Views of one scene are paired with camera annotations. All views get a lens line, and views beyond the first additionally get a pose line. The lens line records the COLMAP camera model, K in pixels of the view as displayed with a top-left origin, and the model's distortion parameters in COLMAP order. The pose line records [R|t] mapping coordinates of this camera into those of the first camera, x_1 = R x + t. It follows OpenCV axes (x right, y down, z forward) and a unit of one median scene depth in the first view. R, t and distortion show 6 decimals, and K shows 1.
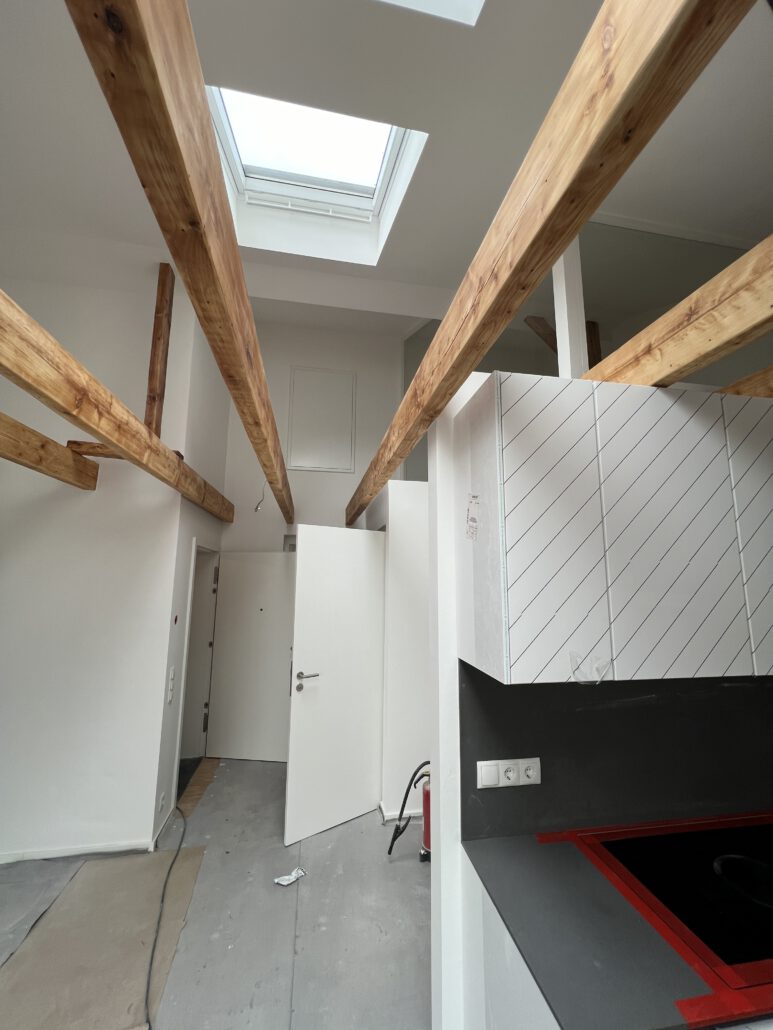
lens RADIAL K [[408.3, 0, 386.1], [0, 408.3, 509.6], [0, 0, 1]] dist [-0.001962, -0.000076]
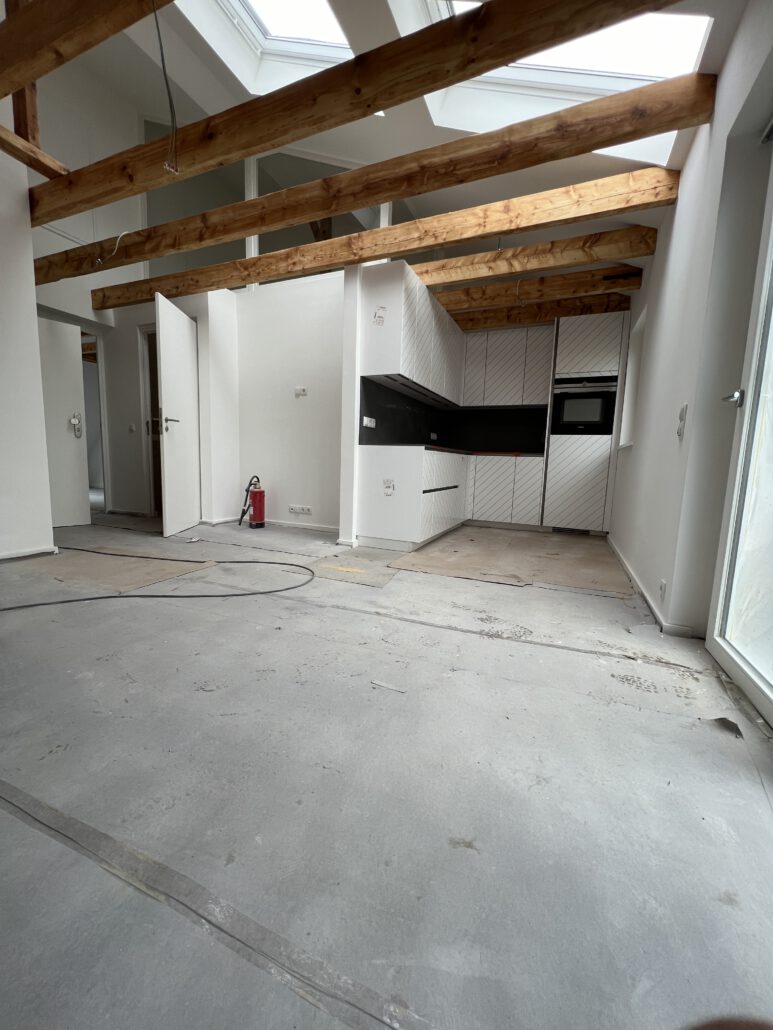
lens RADIAL K [[408.3, 0, 386.0], [0, 408.3, 513.4], [0, 0, 1]] dist [-0.001962, -0.000076]
pose [[0.551863, -0.091937, 0.828851, -1.951053], [-0.164893, 0.962252, 0.216522, 0.635001], [-0.817470, -0.256162, 0.515872, -0.635530]]
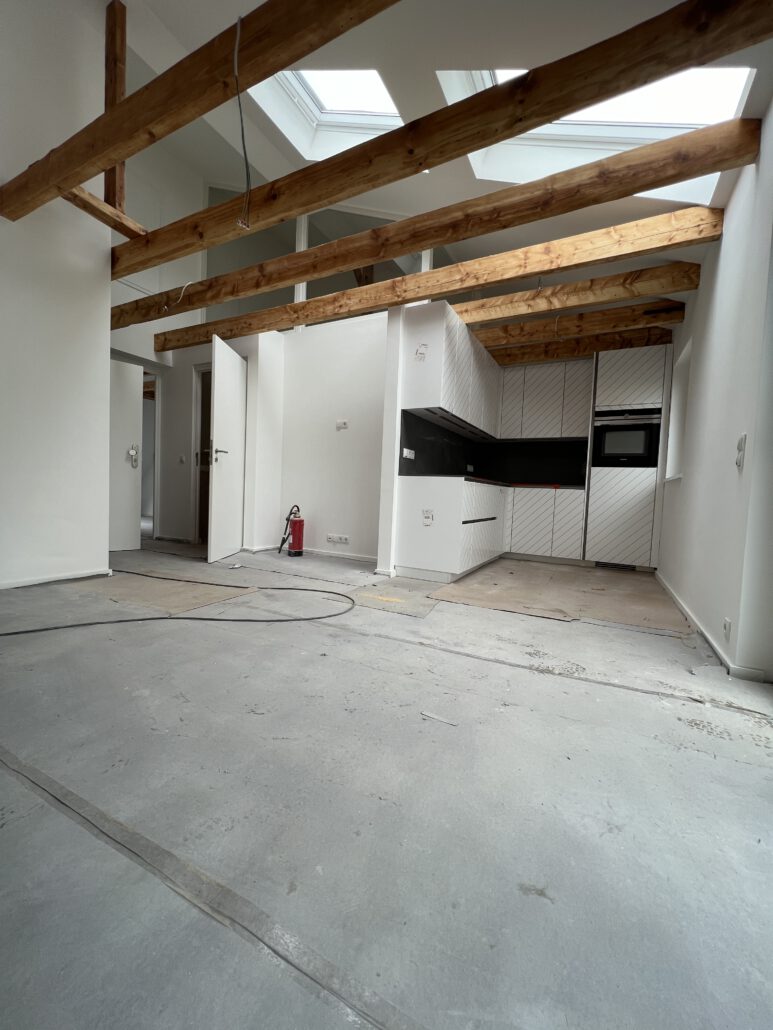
lens RADIAL K [[408.3, 0, 386.6], [0, 408.3, 513.3], [0, 0, 1]] dist [-0.001962, -0.000076]
pose [[0.611739, -0.018314, 0.790848, -1.992722], [-0.166767, 0.974278, 0.151560, 0.657387], [-0.773281, -0.224602, 0.592950, -0.602295]]
